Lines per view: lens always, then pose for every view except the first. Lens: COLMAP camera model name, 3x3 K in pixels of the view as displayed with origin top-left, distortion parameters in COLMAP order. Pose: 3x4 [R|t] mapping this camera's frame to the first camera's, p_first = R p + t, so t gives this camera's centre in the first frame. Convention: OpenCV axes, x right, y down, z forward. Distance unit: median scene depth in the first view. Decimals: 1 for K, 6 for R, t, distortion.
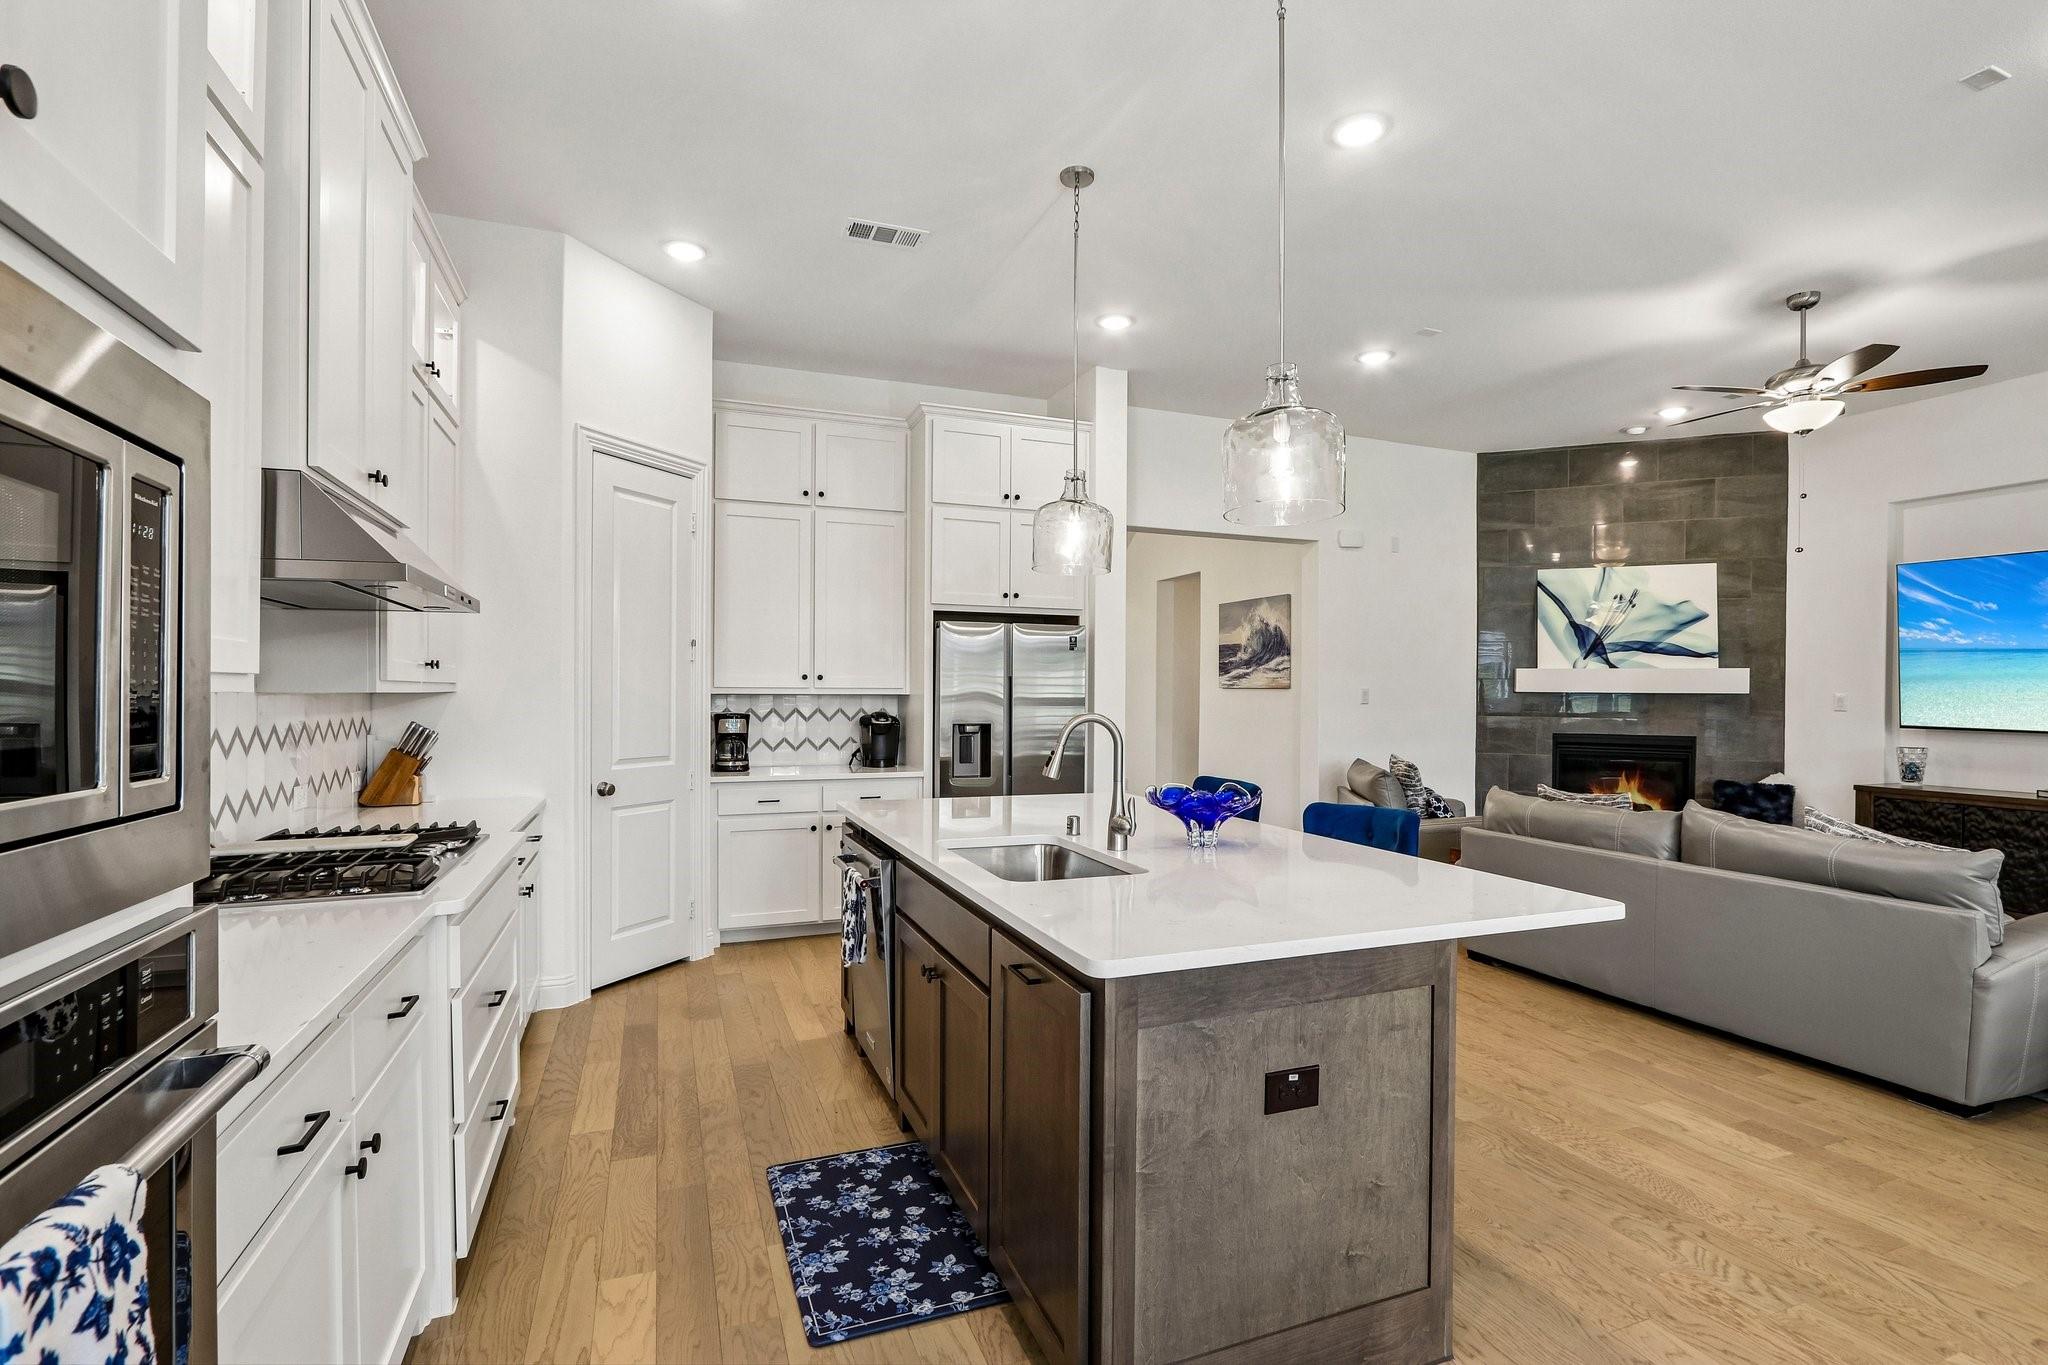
lens RADIAL K [[942.9, 0, 1021.1], [0, 942.9, 689.7], [0, 0, 1]] dist [-0.014295, -0.000075]
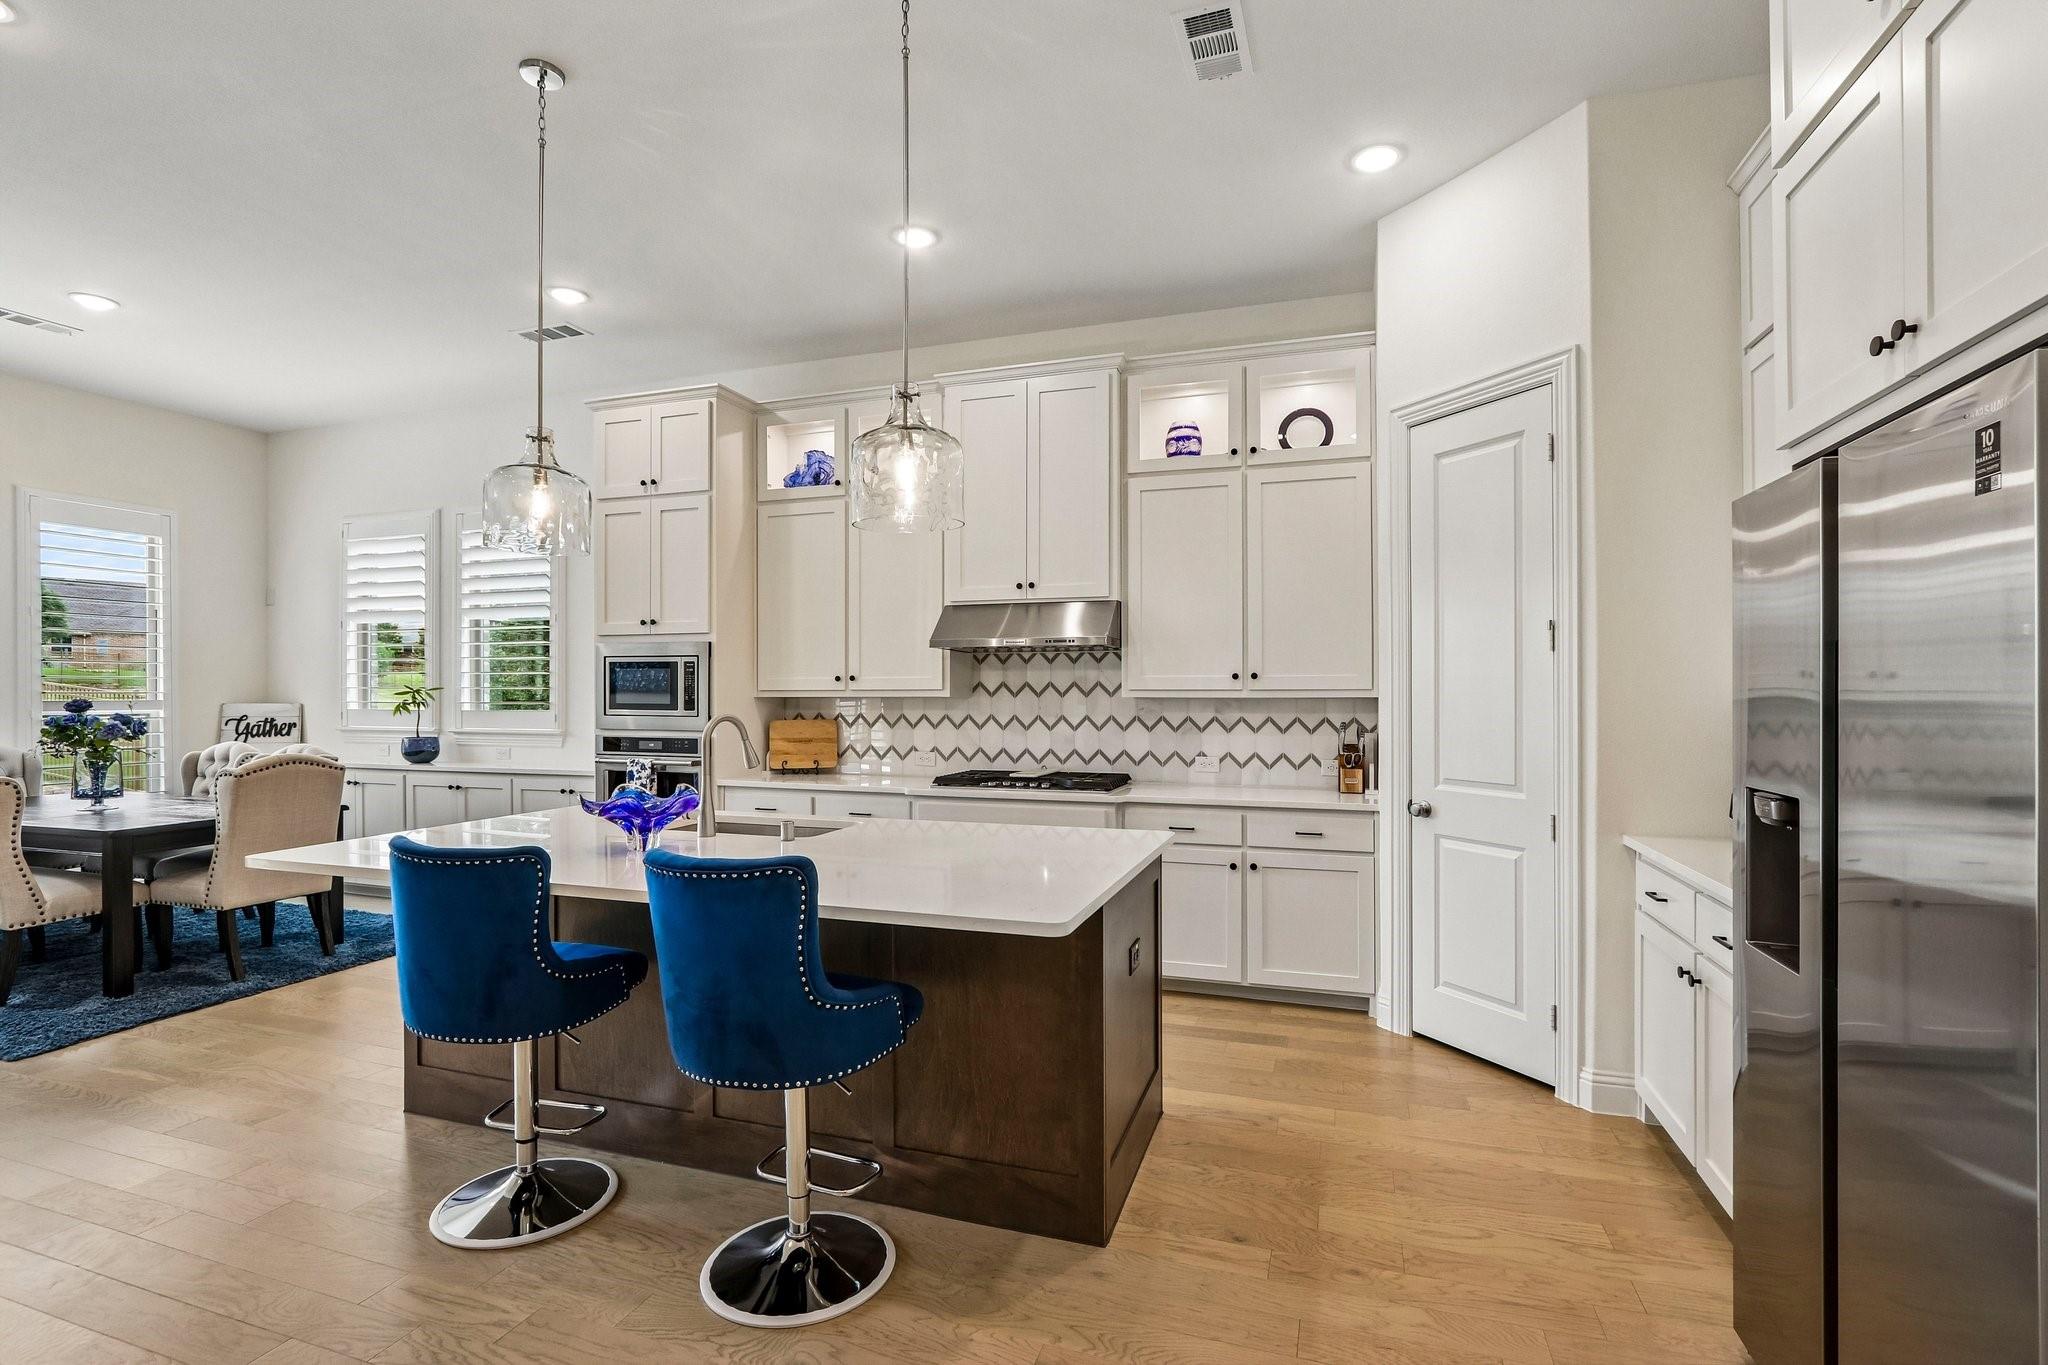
lens RADIAL K [[942.9, 0, 1038.3], [0, 942.9, 698.7], [0, 0, 1]] dist [-0.014295, -0.000075]
pose [[-0.634487, -0.003760, -0.772925, 0.401329], [-0.001894, 0.999993, -0.003310, 0.006277], [0.772932, -0.000637, -0.634489, 1.127554]]
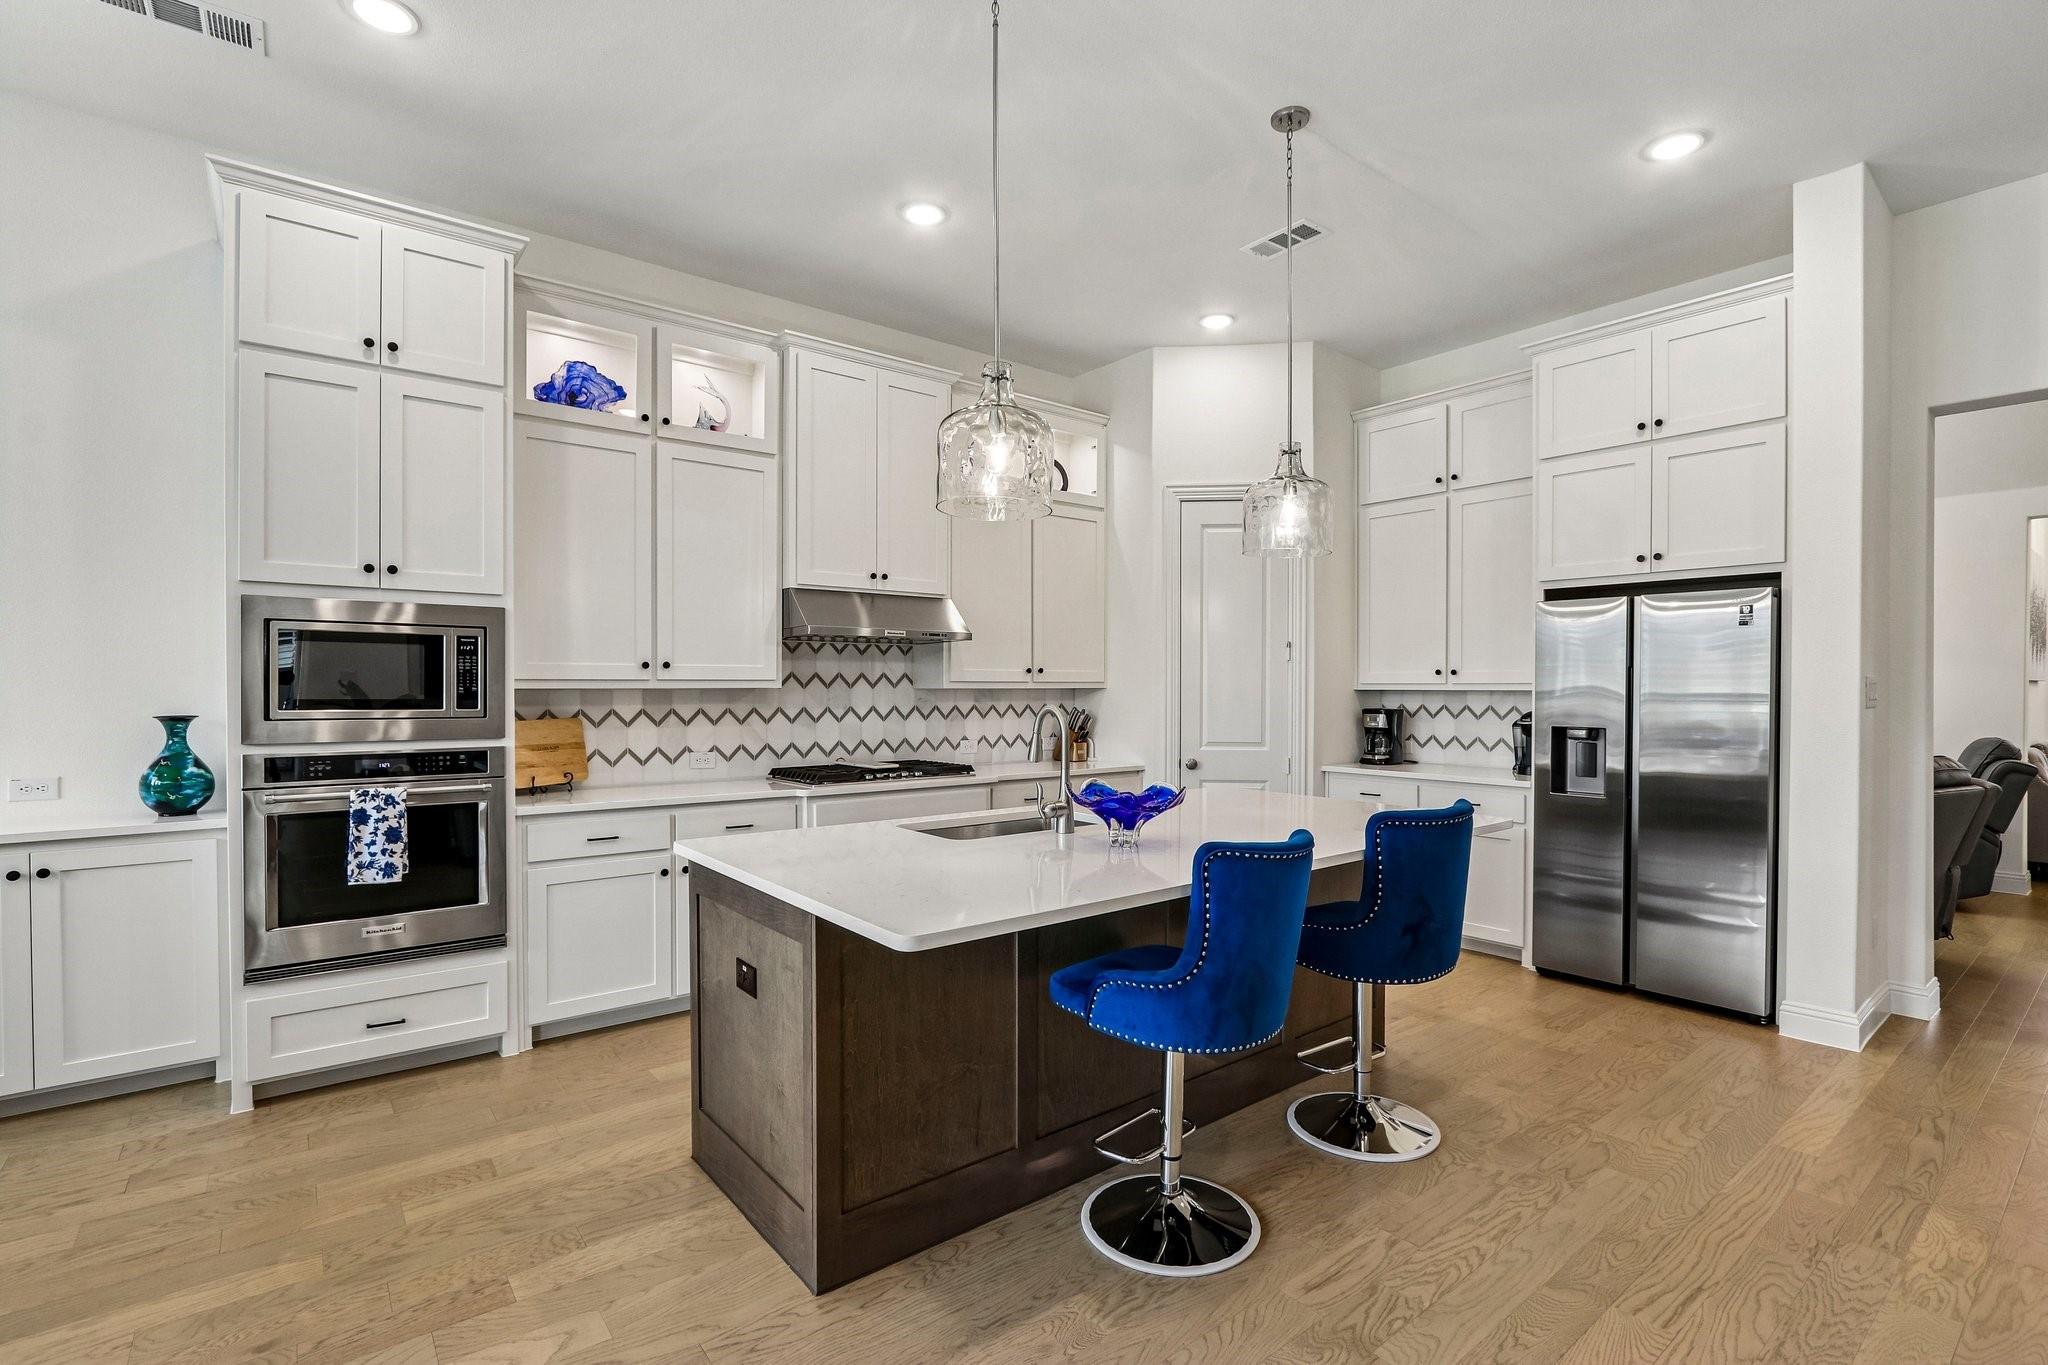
lens RADIAL K [[942.9, 0, 1032.2], [0, 942.9, 694.9], [0, 0, 1]] dist [-0.014295, -0.000075]
pose [[0.305043, 0.002447, -0.952335, 0.627657], [0.003462, 0.999987, 0.003678, 0.005164], [0.952332, -0.004419, 0.305031, 0.354644]]
